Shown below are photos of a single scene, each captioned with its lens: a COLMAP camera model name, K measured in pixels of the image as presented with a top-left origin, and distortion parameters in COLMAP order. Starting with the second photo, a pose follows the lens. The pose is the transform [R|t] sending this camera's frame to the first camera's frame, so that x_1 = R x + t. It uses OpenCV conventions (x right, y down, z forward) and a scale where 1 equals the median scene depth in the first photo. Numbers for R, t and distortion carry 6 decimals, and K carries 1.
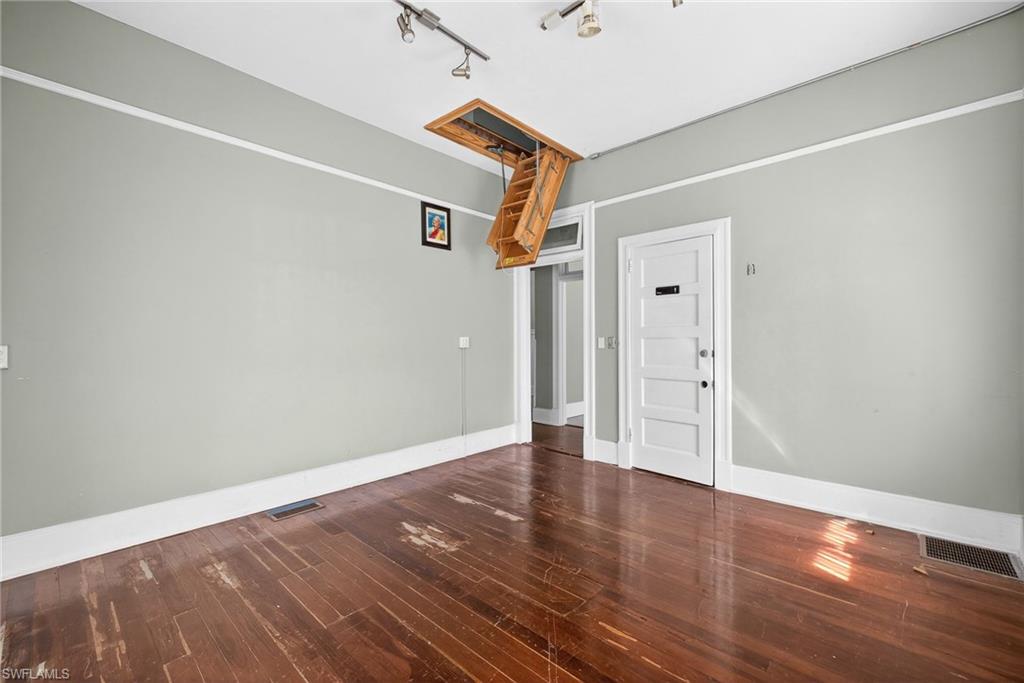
lens RADIAL K [[424.3, 0, 511.9], [0, 424.3, 343.0], [0, 0, 1]] dist [0.011688, -0.002758]
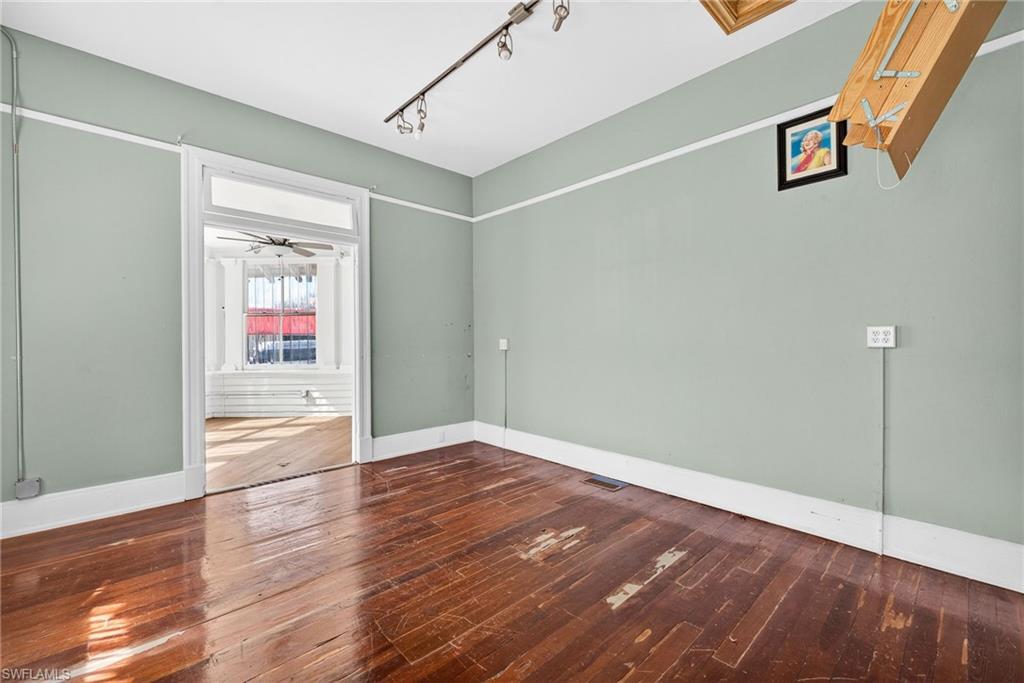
lens RADIAL K [[424.3, 0, 510.2], [0, 424.3, 335.2], [0, 0, 1]] dist [0.011688, -0.002758]
pose [[-0.080777, -0.000542, -0.996732, 0.671833], [0.006246, 0.999980, -0.001050, -0.007965], [0.996713, -0.006310, -0.080772, 0.865813]]
